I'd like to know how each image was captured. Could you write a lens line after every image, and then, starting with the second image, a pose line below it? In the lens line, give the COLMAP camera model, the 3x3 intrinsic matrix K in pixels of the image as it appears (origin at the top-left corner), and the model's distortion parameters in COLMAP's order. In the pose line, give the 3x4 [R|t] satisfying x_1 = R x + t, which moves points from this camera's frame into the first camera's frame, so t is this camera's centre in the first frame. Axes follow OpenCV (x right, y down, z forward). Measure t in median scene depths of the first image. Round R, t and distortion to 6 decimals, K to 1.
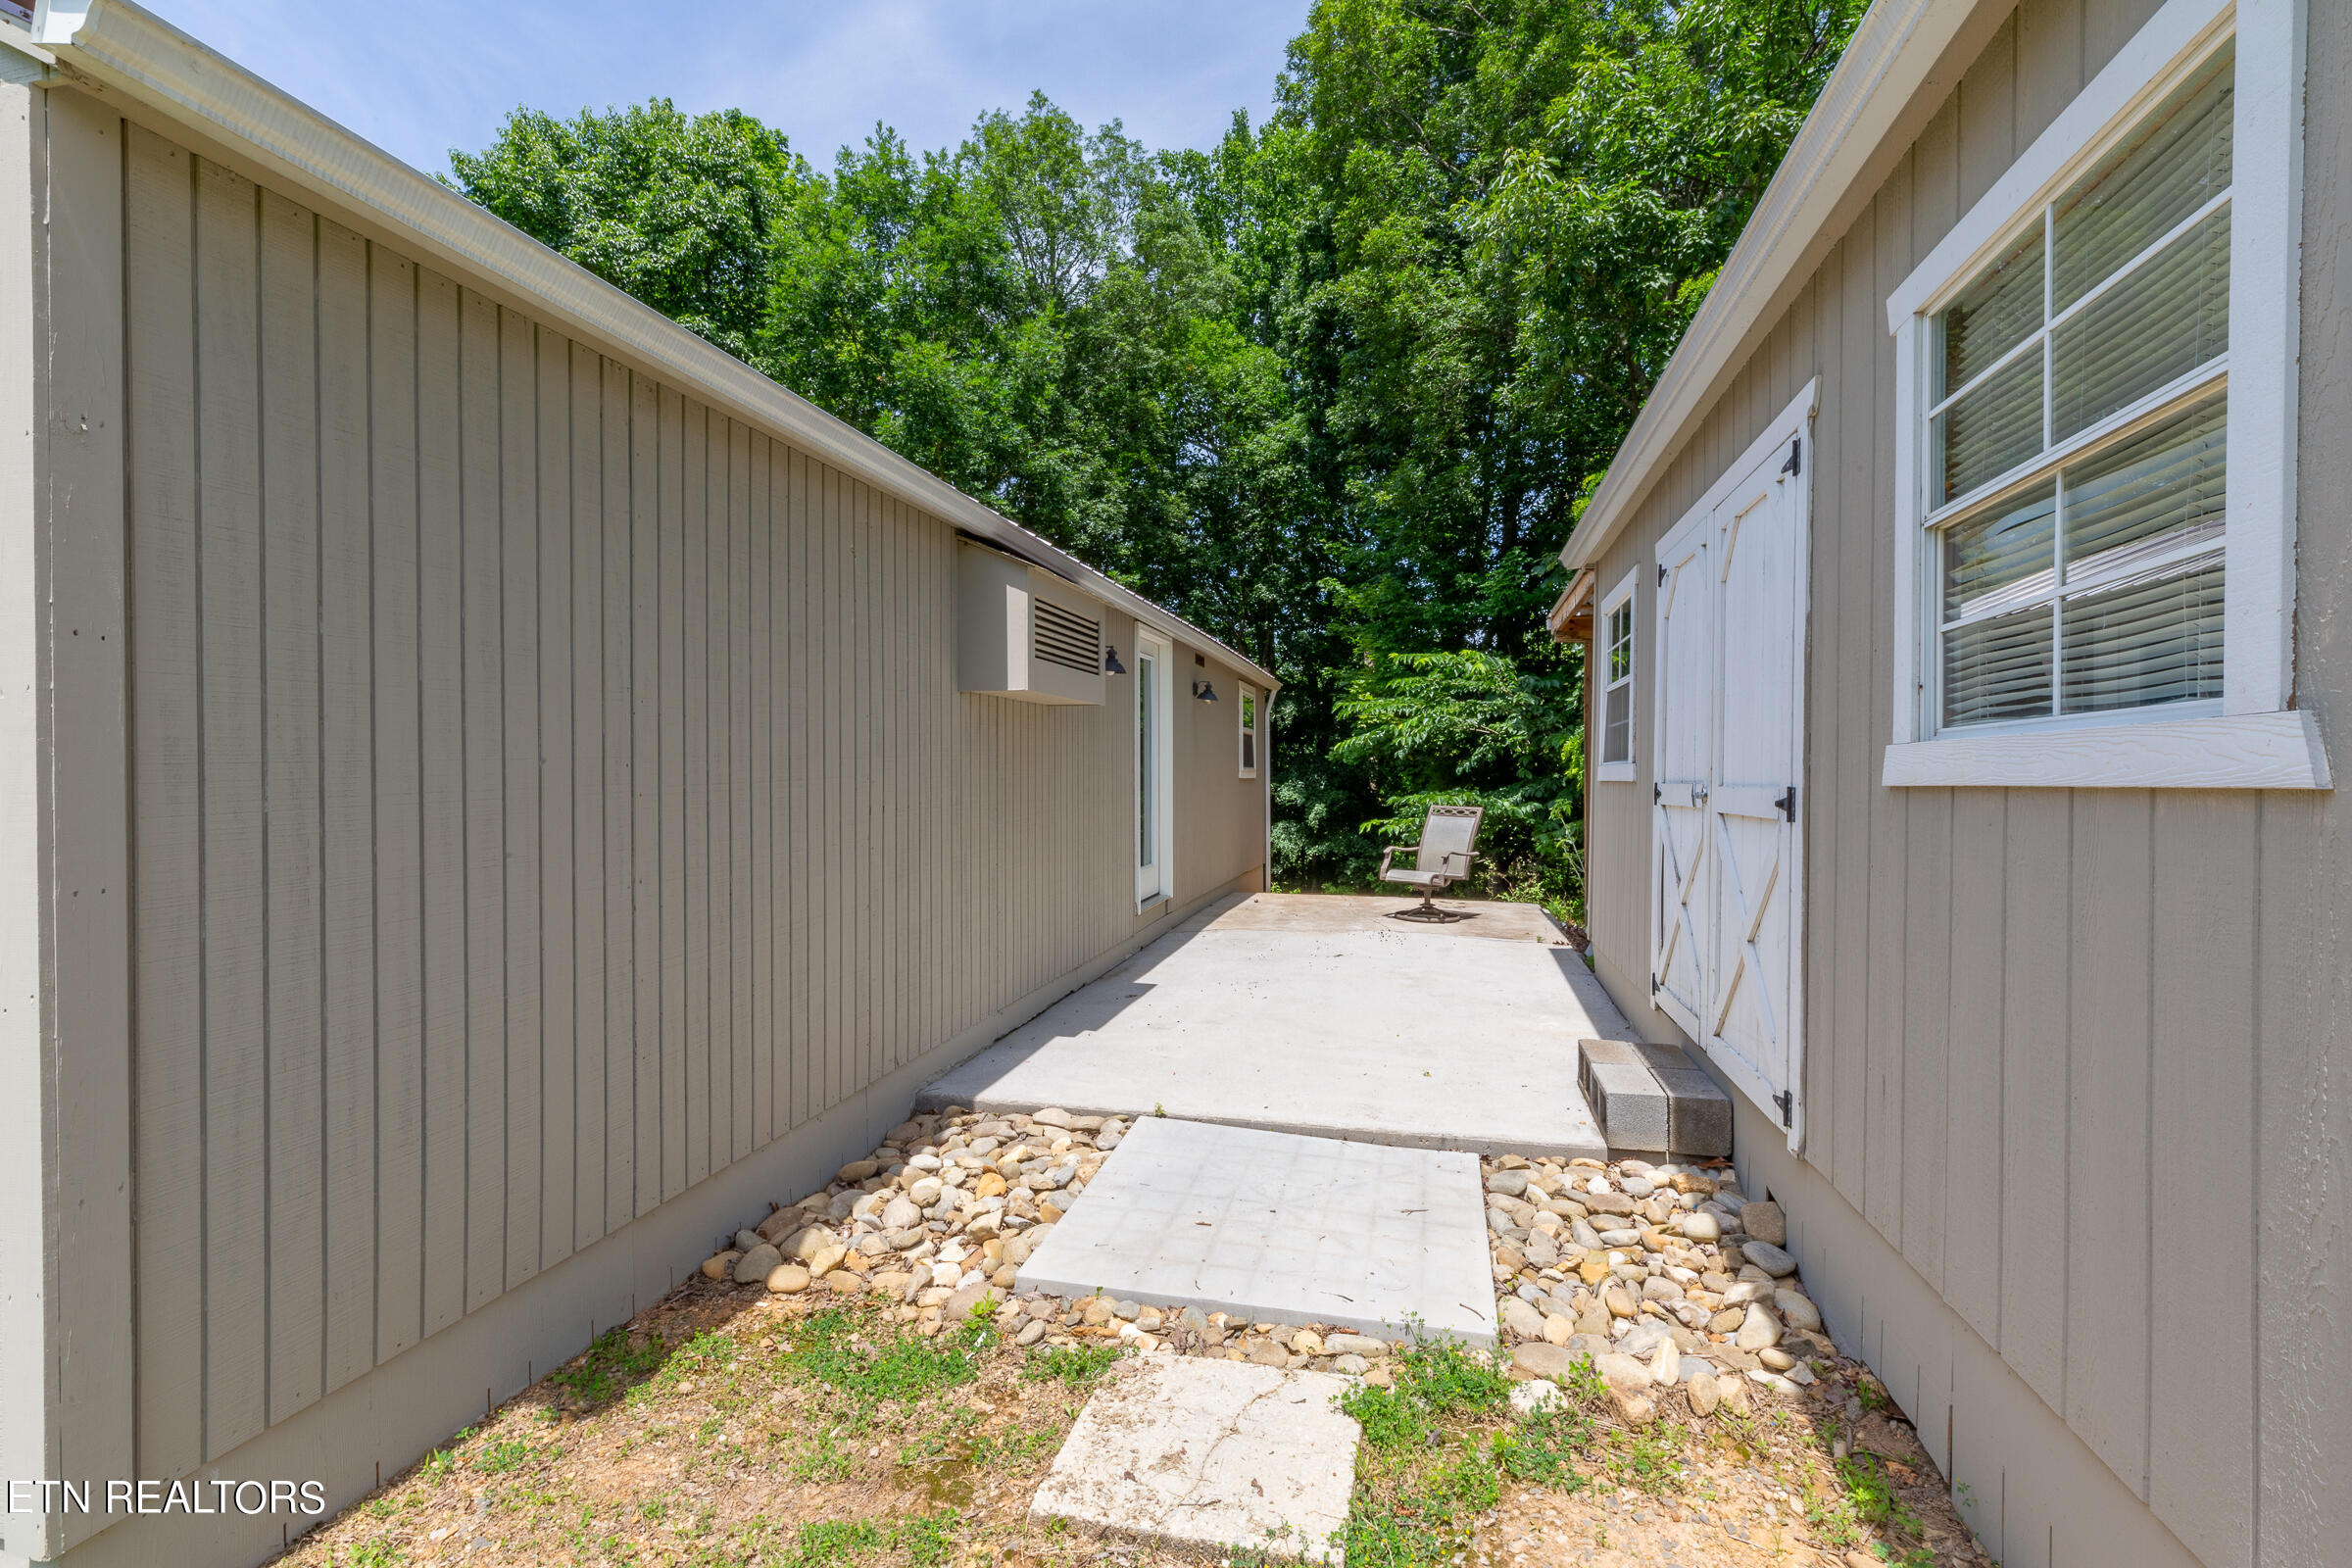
lens RADIAL K [[1062.7, 0, 1176.0], [0, 1062.7, 784.0], [0, 0, 1]] dist [0.022806, -0.000279]
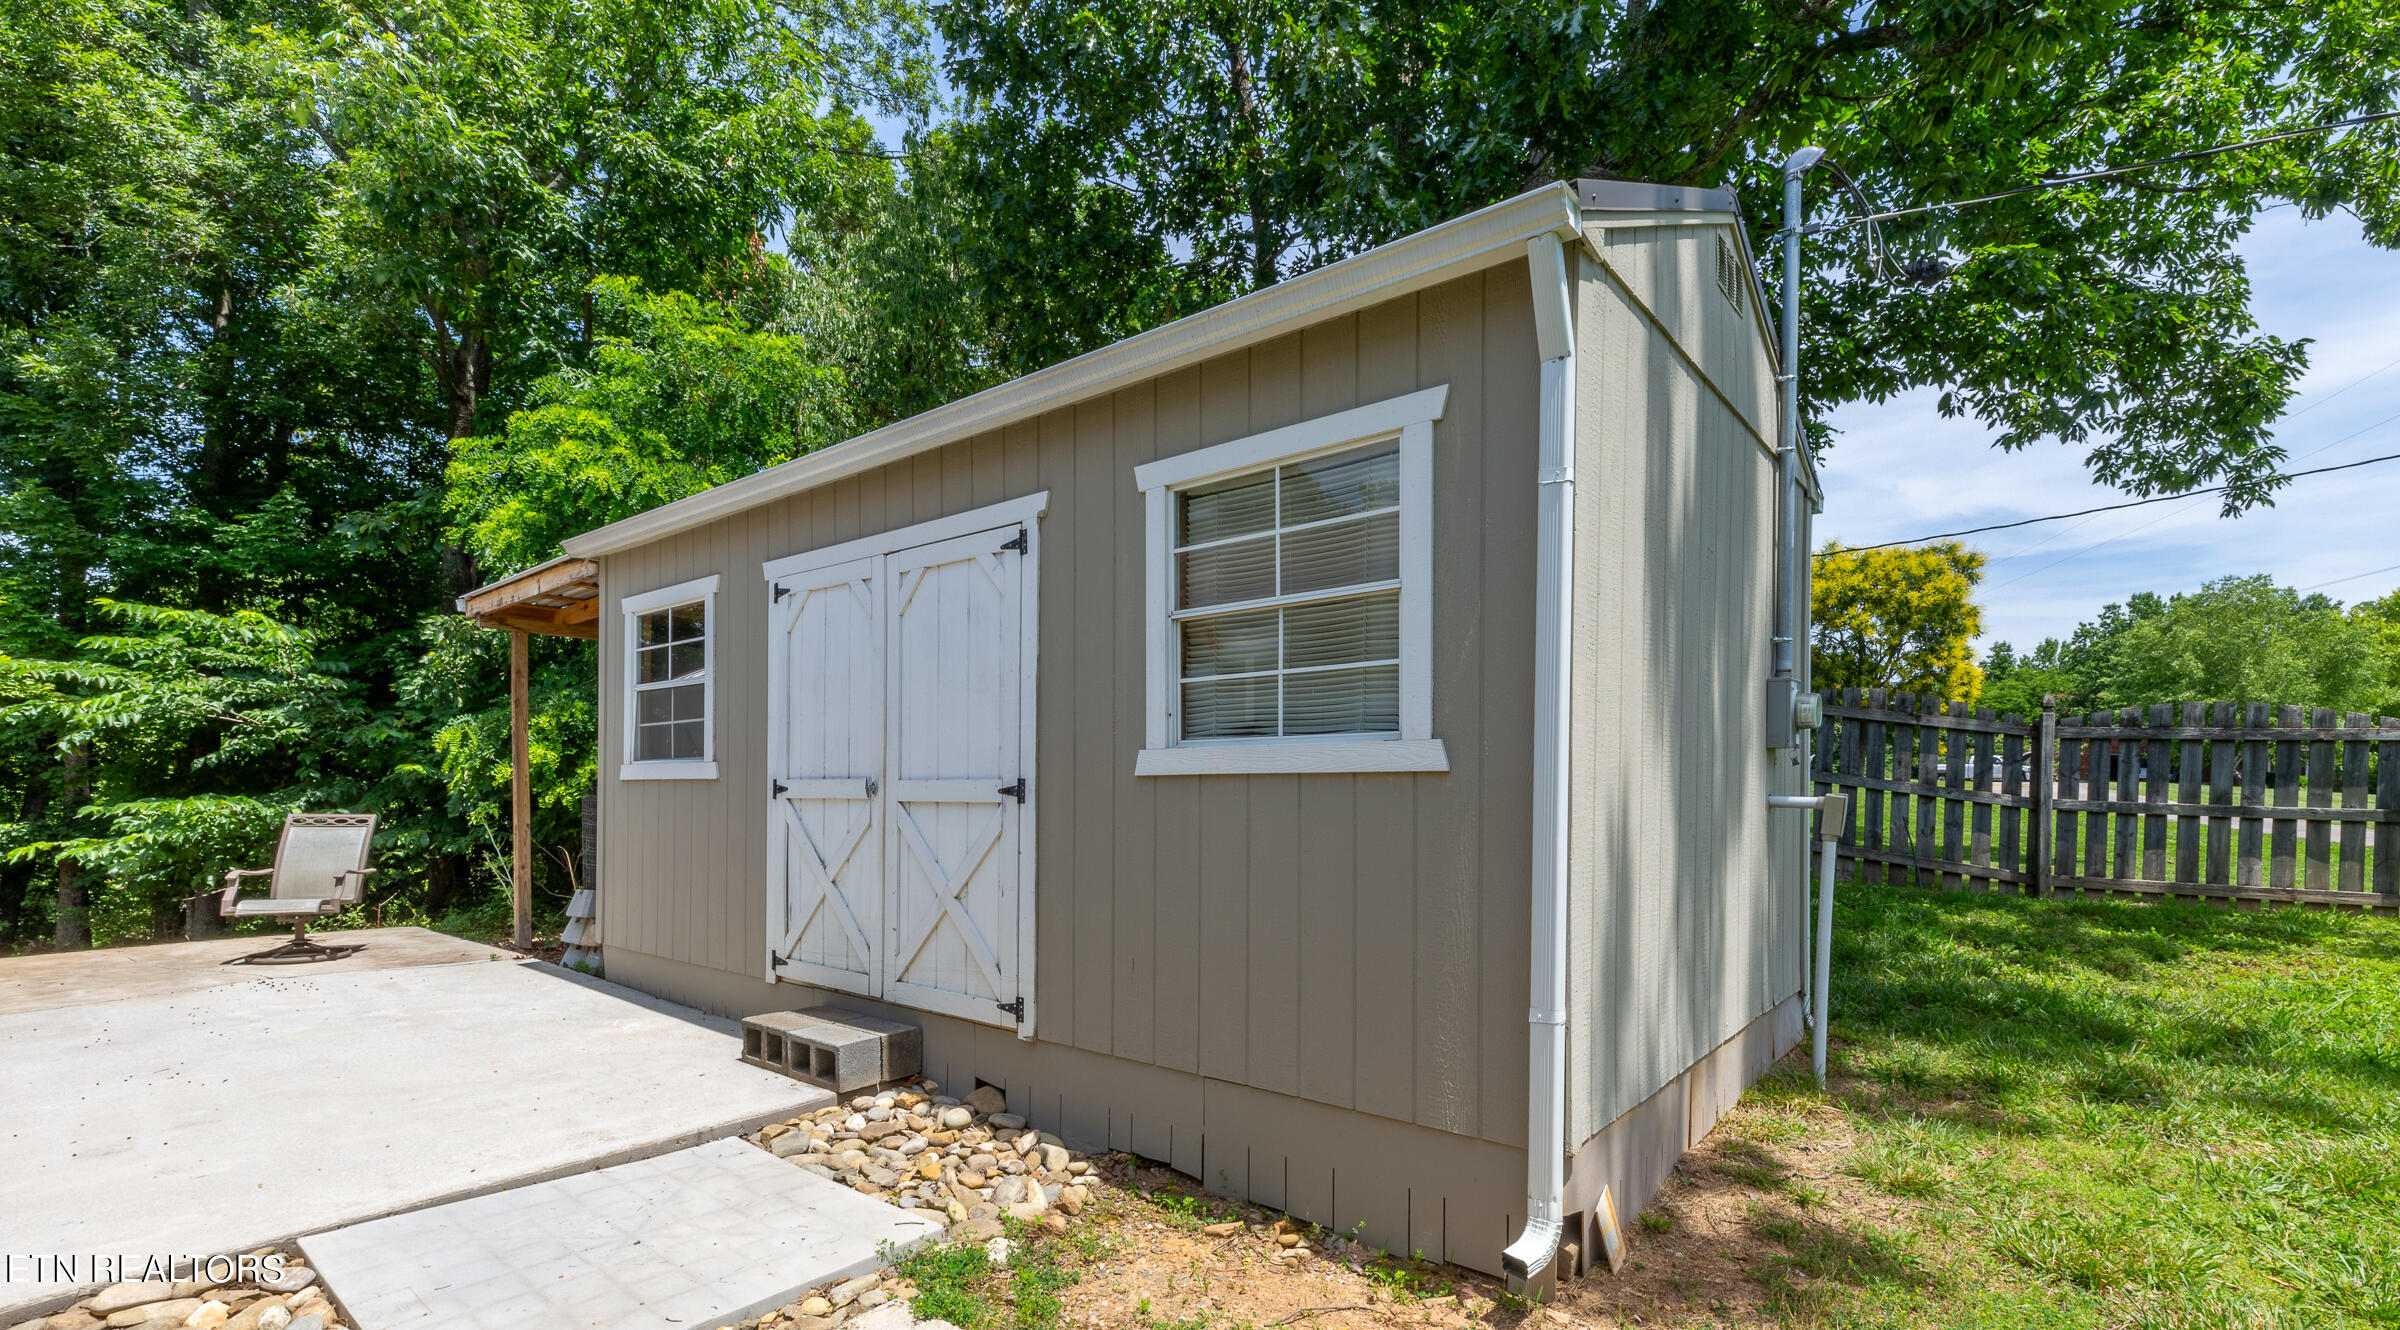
lens RADIAL K [[1060.5, 0, 1199.9], [0, 1060.5, 797.7], [0, 0, 1]] dist [0.036302, 0.000176]
pose [[0.443799, -0.010729, 0.896062, -0.464316], [0.005789, 0.999942, 0.009105, 0.013964], [-0.896108, 0.001147, 0.443836, 0.146128]]
